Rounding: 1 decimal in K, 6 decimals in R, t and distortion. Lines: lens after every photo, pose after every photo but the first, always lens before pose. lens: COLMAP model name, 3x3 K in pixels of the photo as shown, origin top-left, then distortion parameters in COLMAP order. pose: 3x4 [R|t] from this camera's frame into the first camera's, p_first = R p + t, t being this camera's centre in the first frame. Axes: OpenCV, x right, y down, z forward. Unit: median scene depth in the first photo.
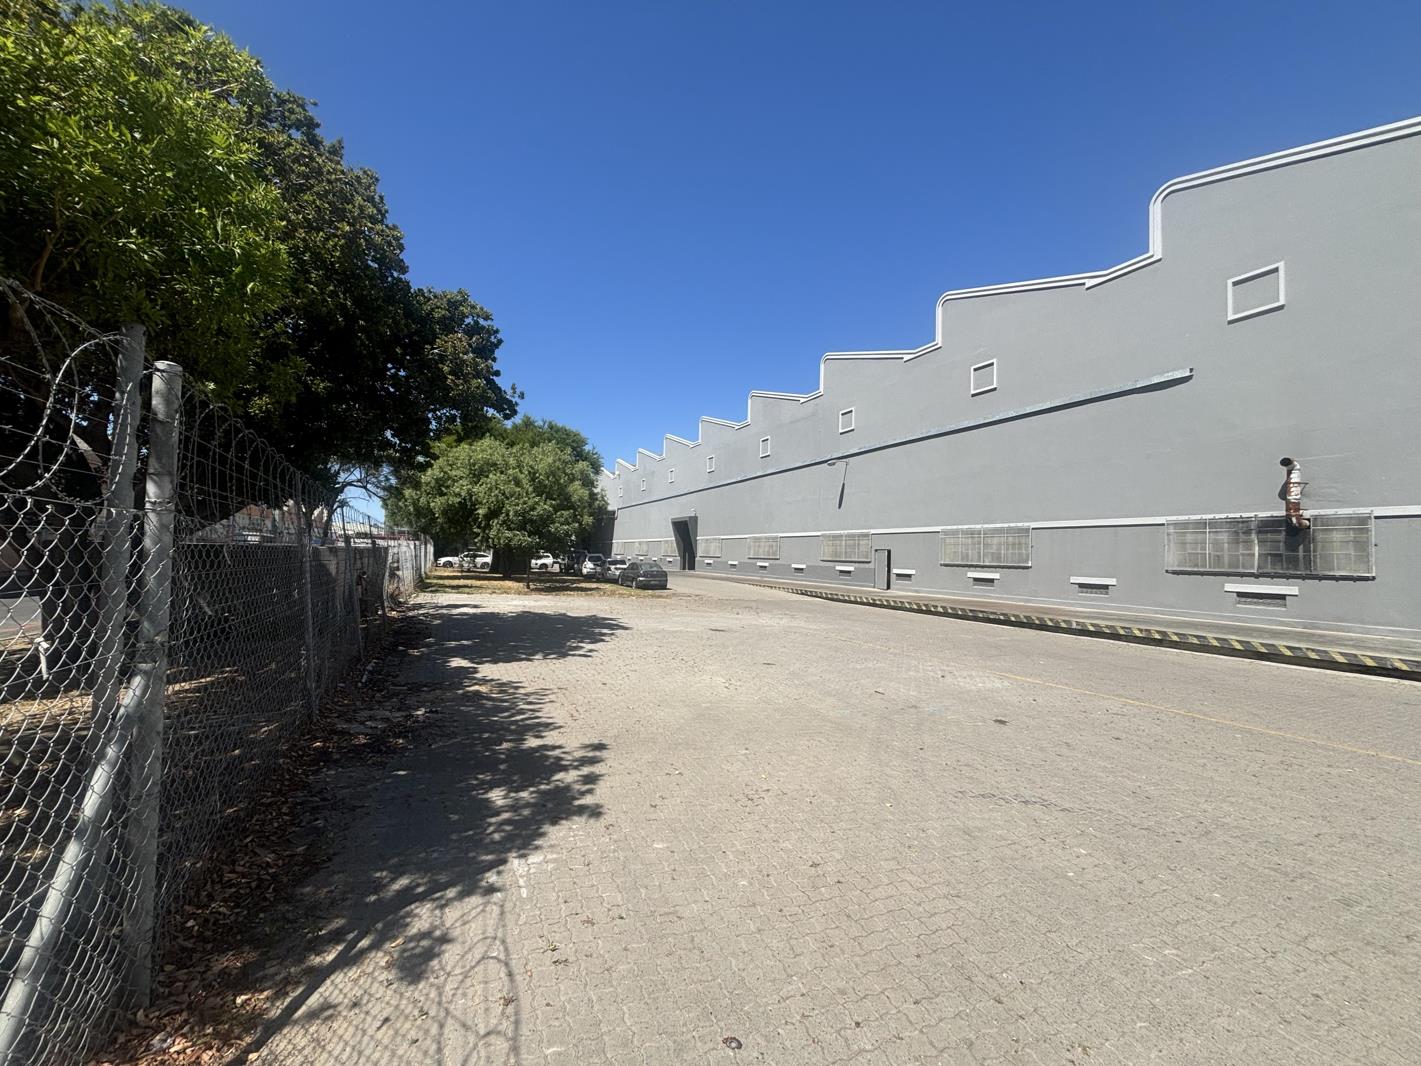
lens RADIAL K [[566.5, 0, 703.0], [0, 566.5, 534.3], [0, 0, 1]] dist [-0.003539, 0.000338]
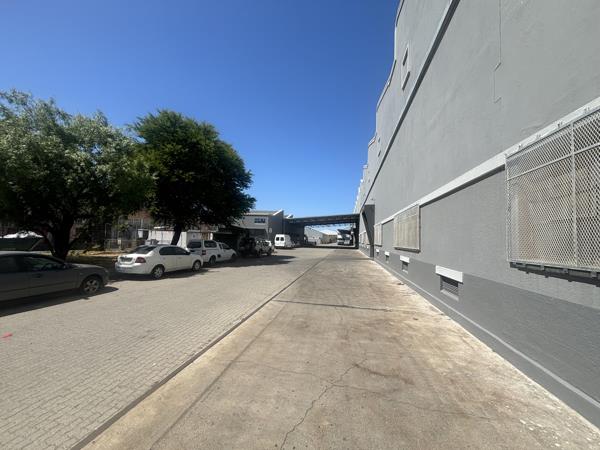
lens RADIAL K [[239.2, 0, 299.9], [0, 239.2, 226.6], [0, 0, 1]] dist [-0.003539, 0.000338]
pose [[0.805837, -0.029762, -0.591389, 0.230636], [0.008836, 0.999229, -0.038247, 0.038388], [0.592072, 0.025595, 0.805479, 1.017597]]
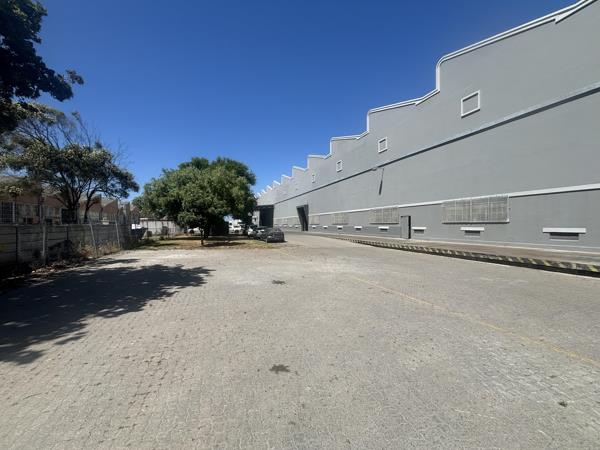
lens RADIAL K [[239.2, 0, 298.2], [0, 239.2, 225.5], [0, 0, 1]] dist [-0.003539, 0.000338]
pose [[0.994913, -0.035058, -0.094438, 0.056865], [0.038902, 0.998475, 0.039177, 0.014565], [0.092921, -0.042652, 0.994760, 0.235998]]
